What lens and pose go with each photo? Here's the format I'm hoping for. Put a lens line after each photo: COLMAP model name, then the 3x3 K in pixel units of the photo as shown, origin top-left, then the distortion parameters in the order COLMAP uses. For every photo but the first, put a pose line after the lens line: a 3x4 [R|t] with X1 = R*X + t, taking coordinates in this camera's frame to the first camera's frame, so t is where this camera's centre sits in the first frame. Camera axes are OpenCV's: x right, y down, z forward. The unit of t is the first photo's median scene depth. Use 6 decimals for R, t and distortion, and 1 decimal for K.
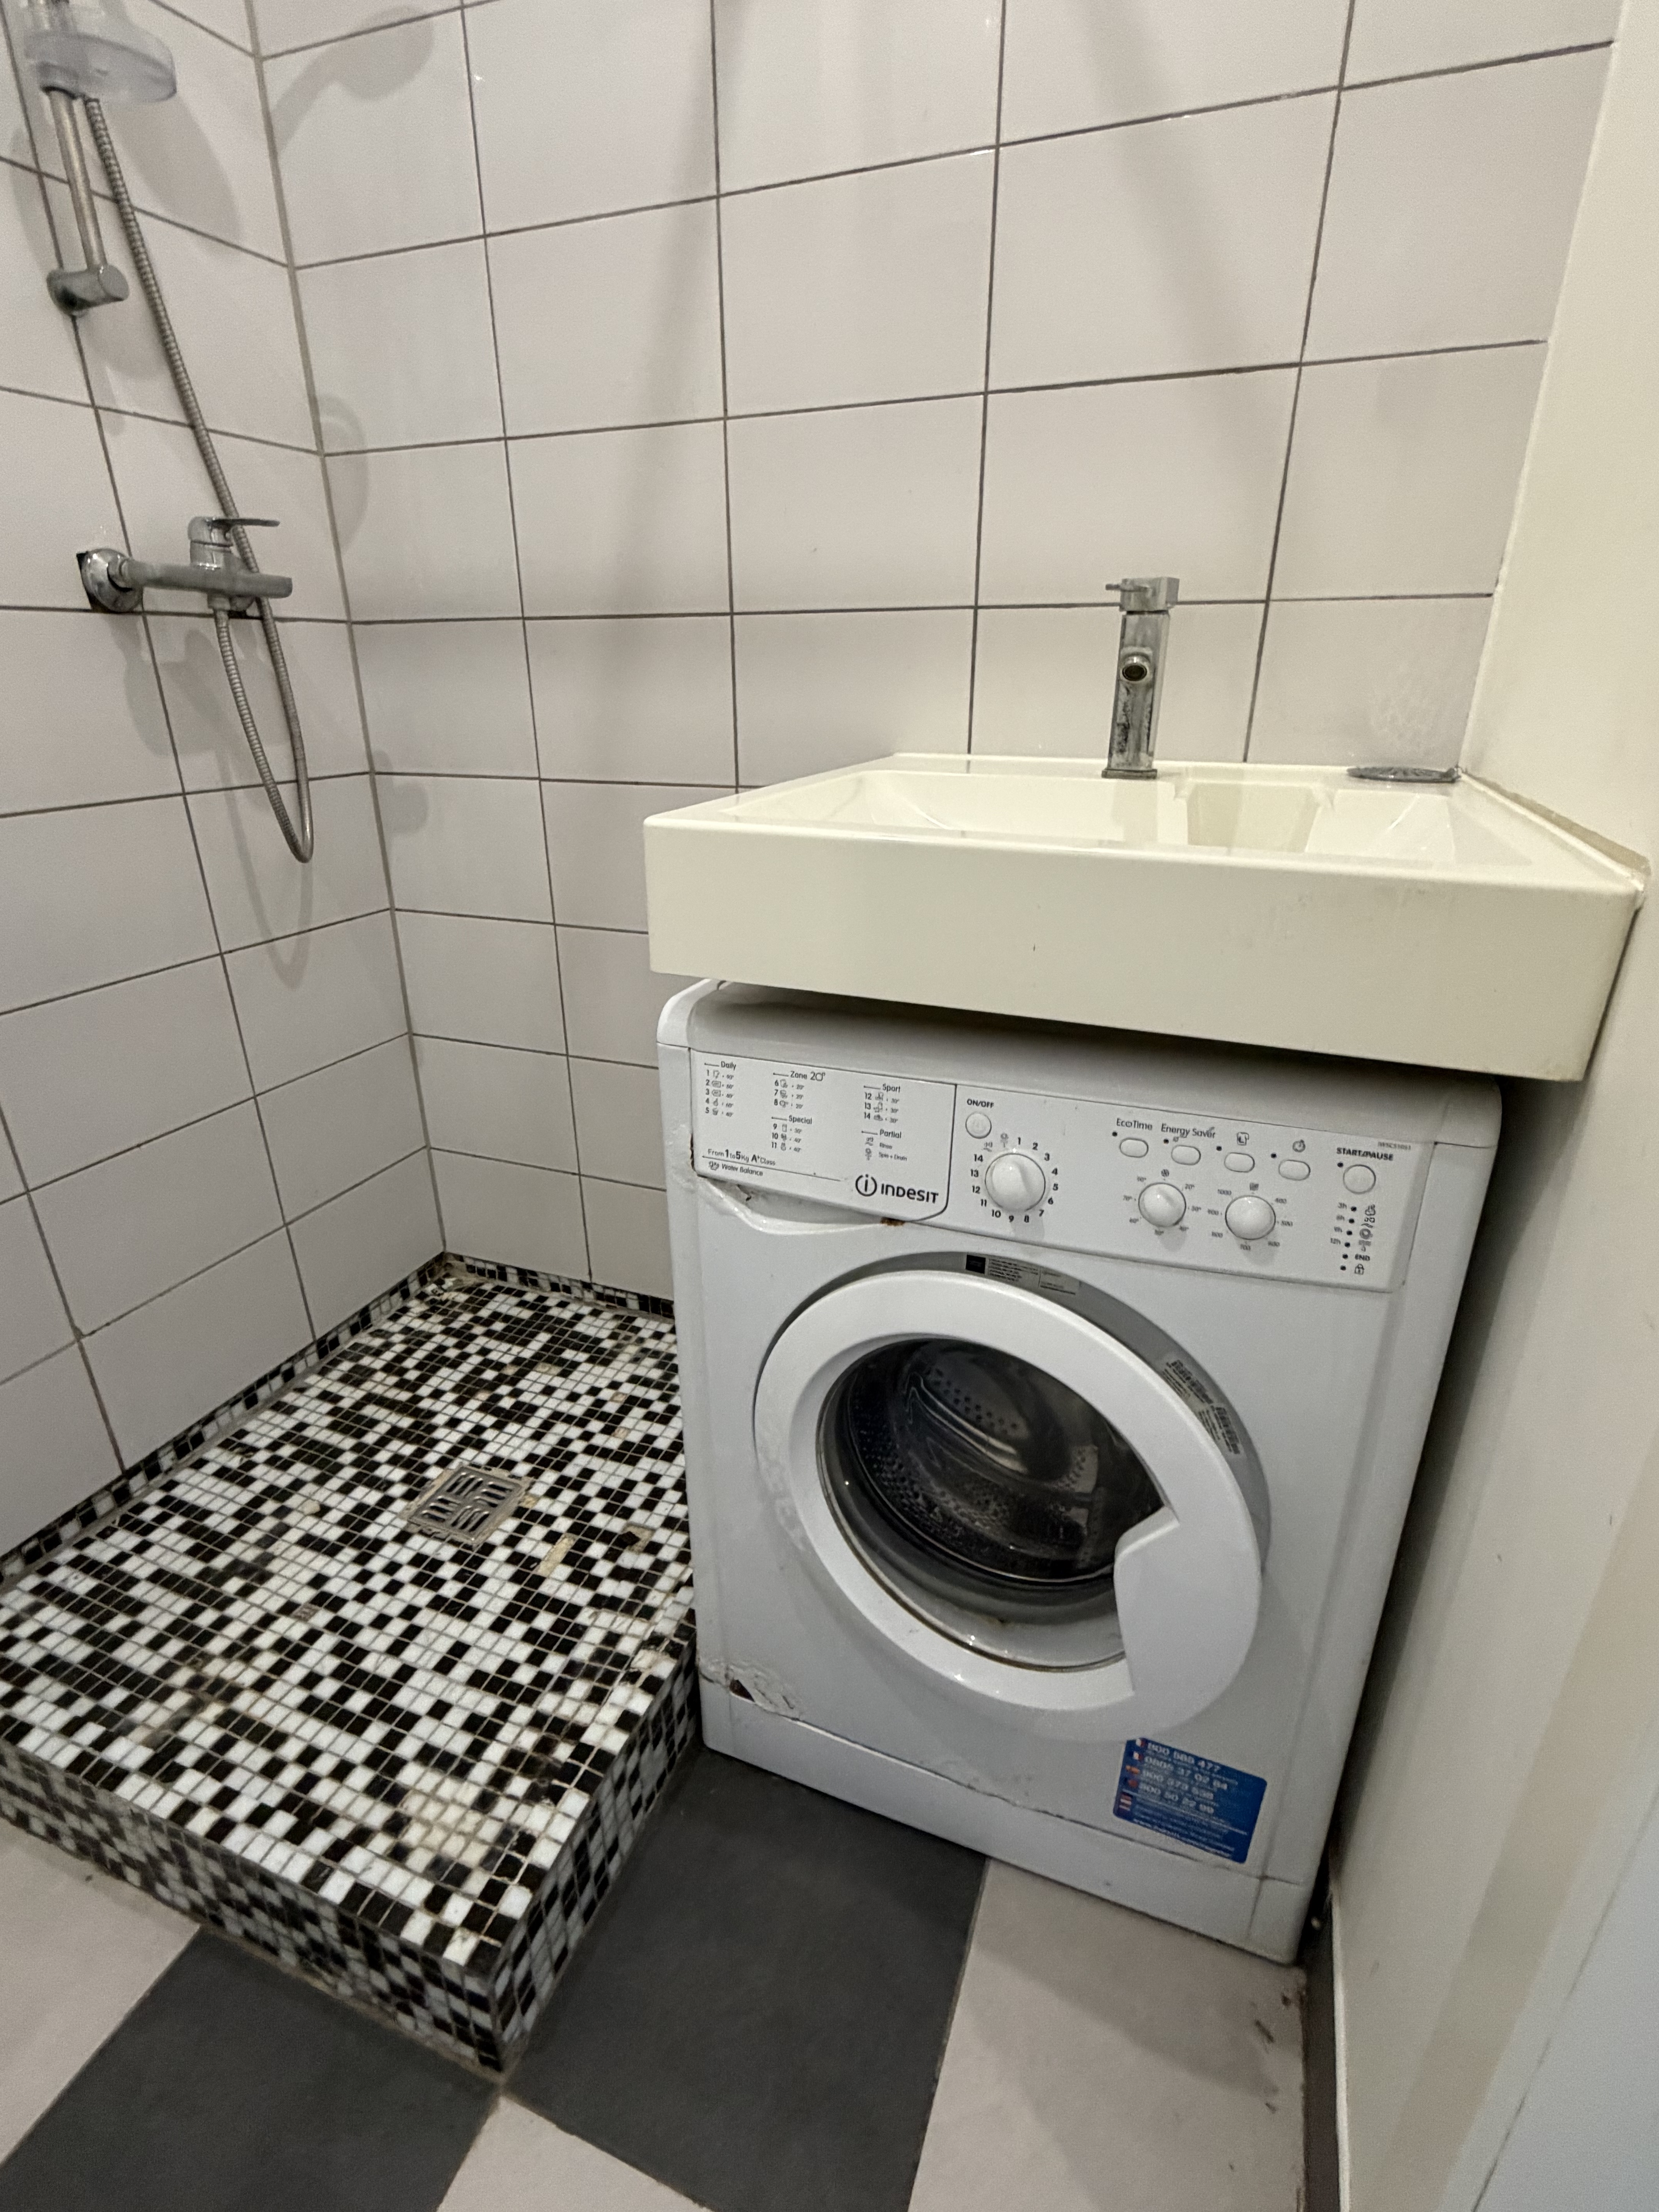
lens RADIAL K [[1049.4, 0, 828.0], [0, 1049.4, 1097.3], [0, 0, 1]] dist [0.001264, -0.000714]
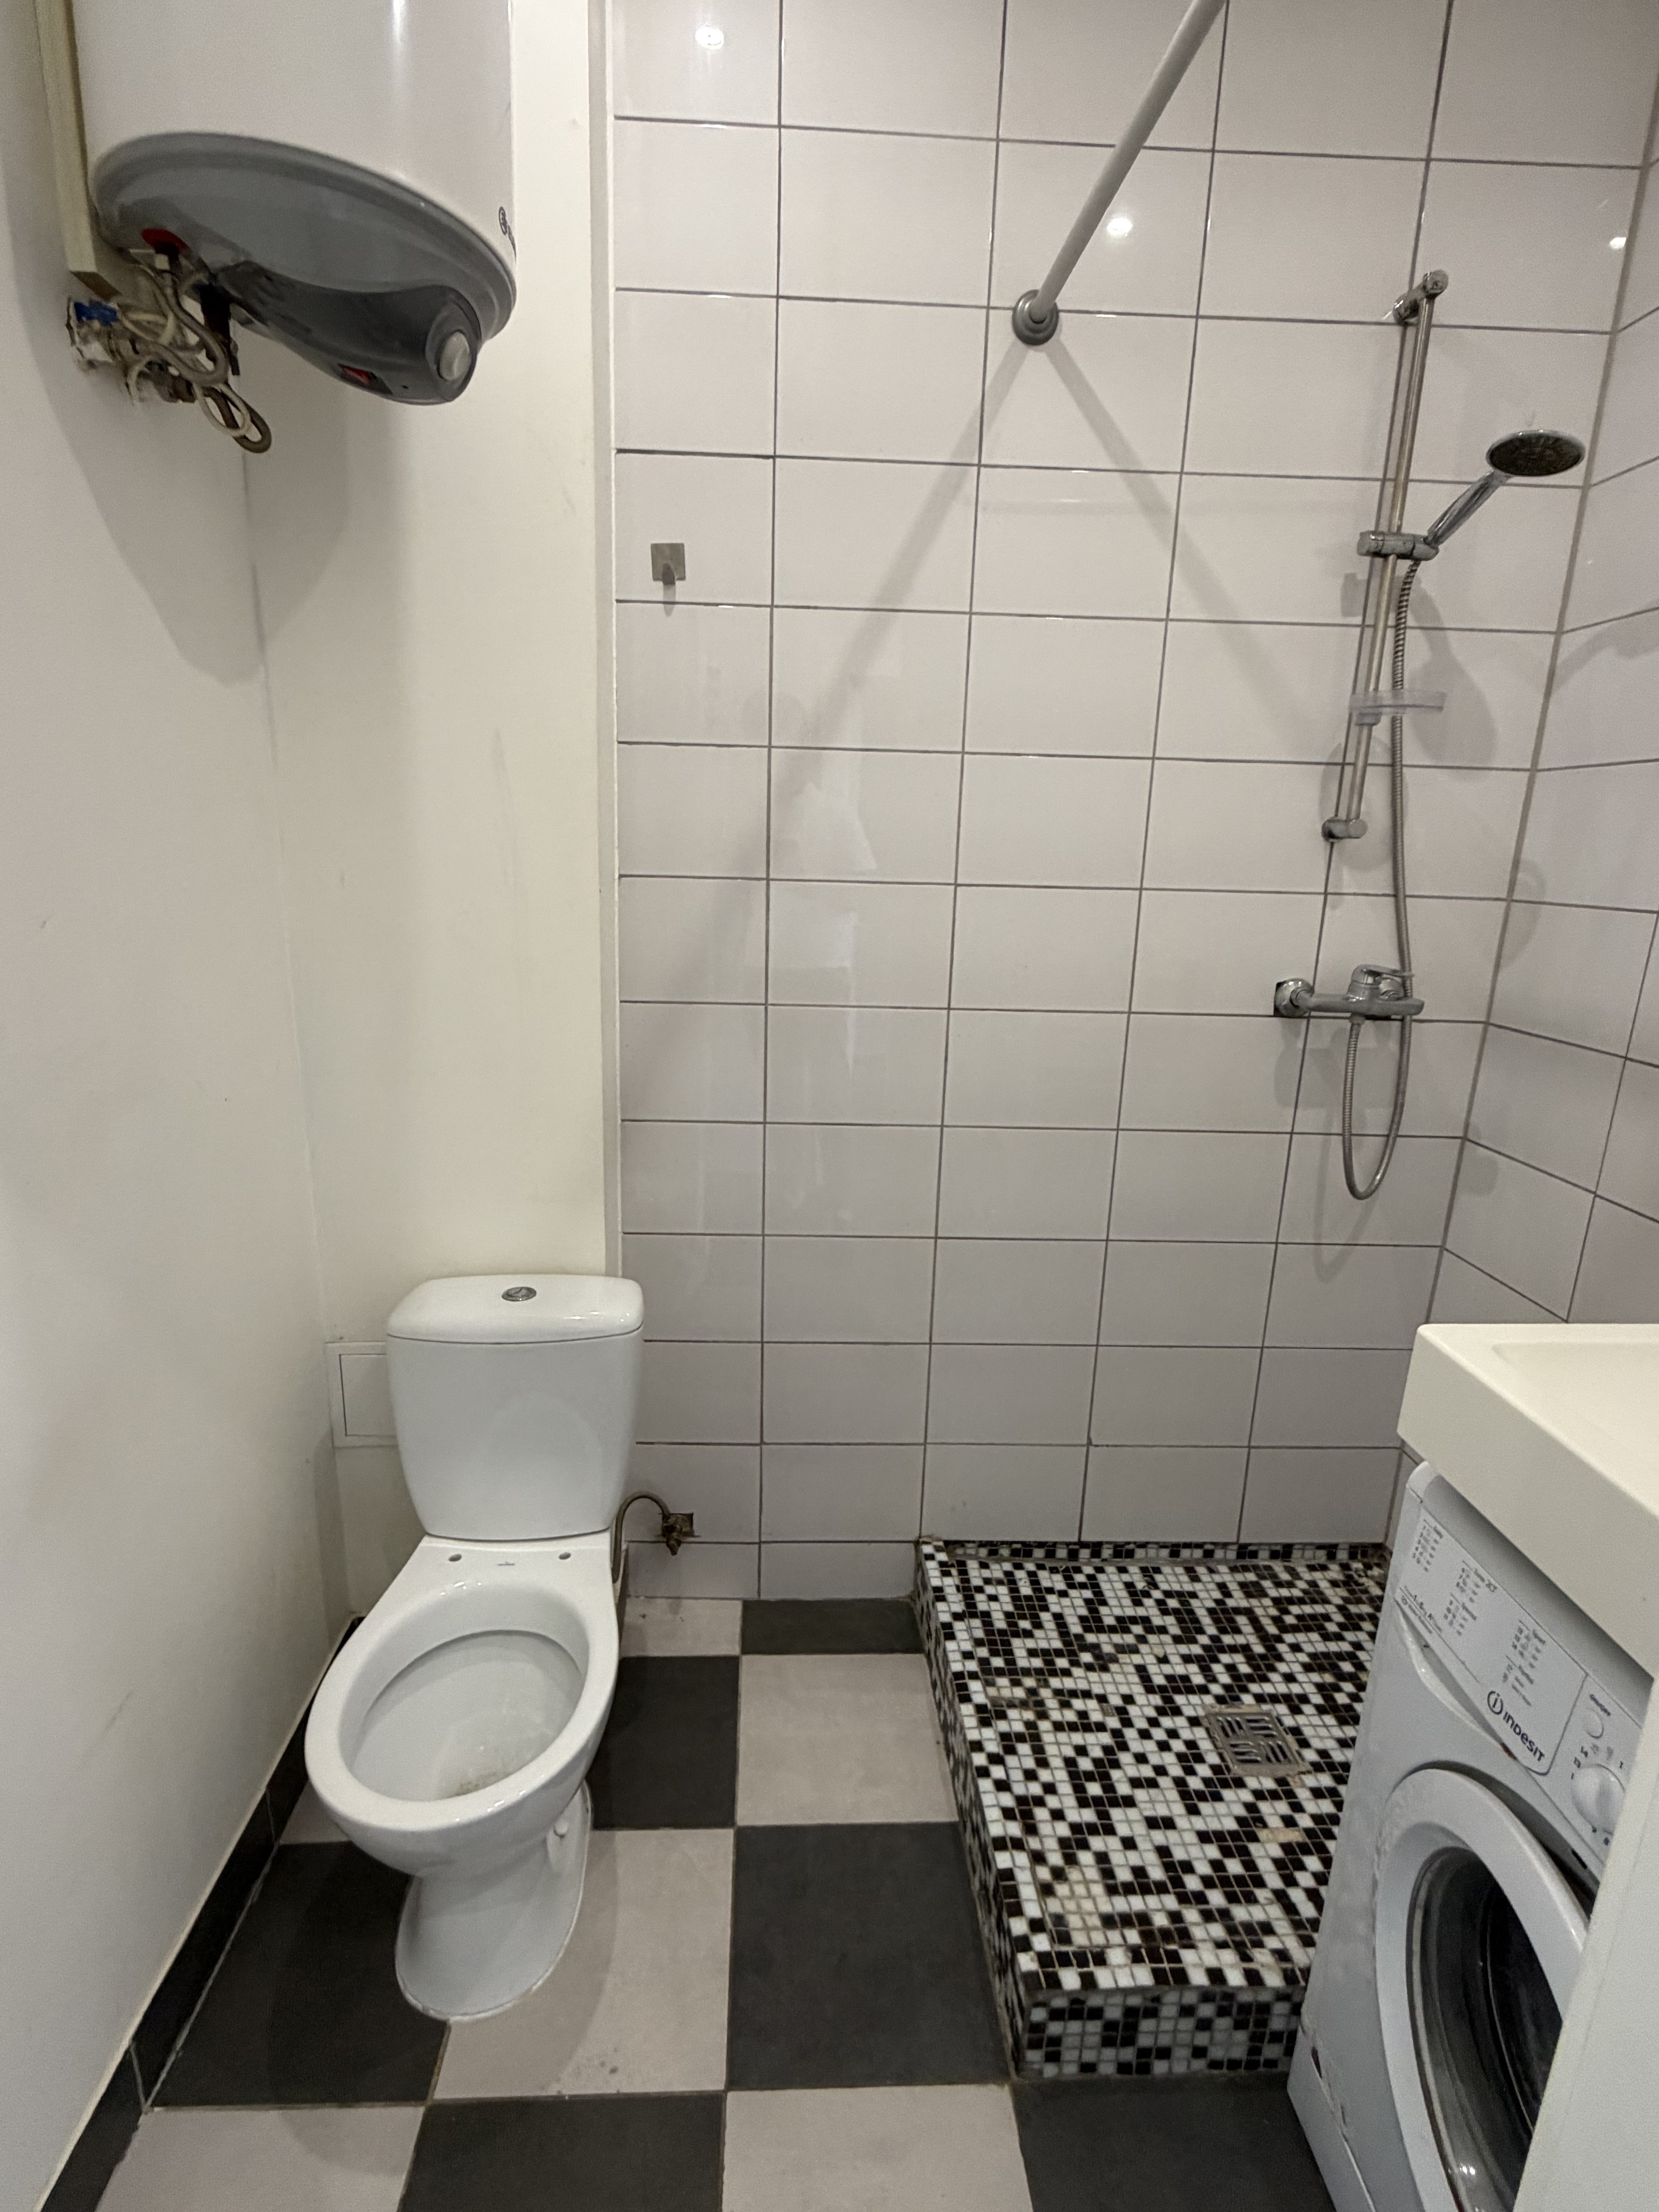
lens RADIAL K [[1049.4, 0, 819.9], [0, 1049.4, 1097.4], [0, 0, 1]] dist [0.001264, -0.000714]
pose [[0.407995, 0.232935, -0.882769, 0.371018], [-0.375901, 0.924006, 0.070083, -0.204216], [0.832009, 0.303240, 0.464550, -0.197312]]
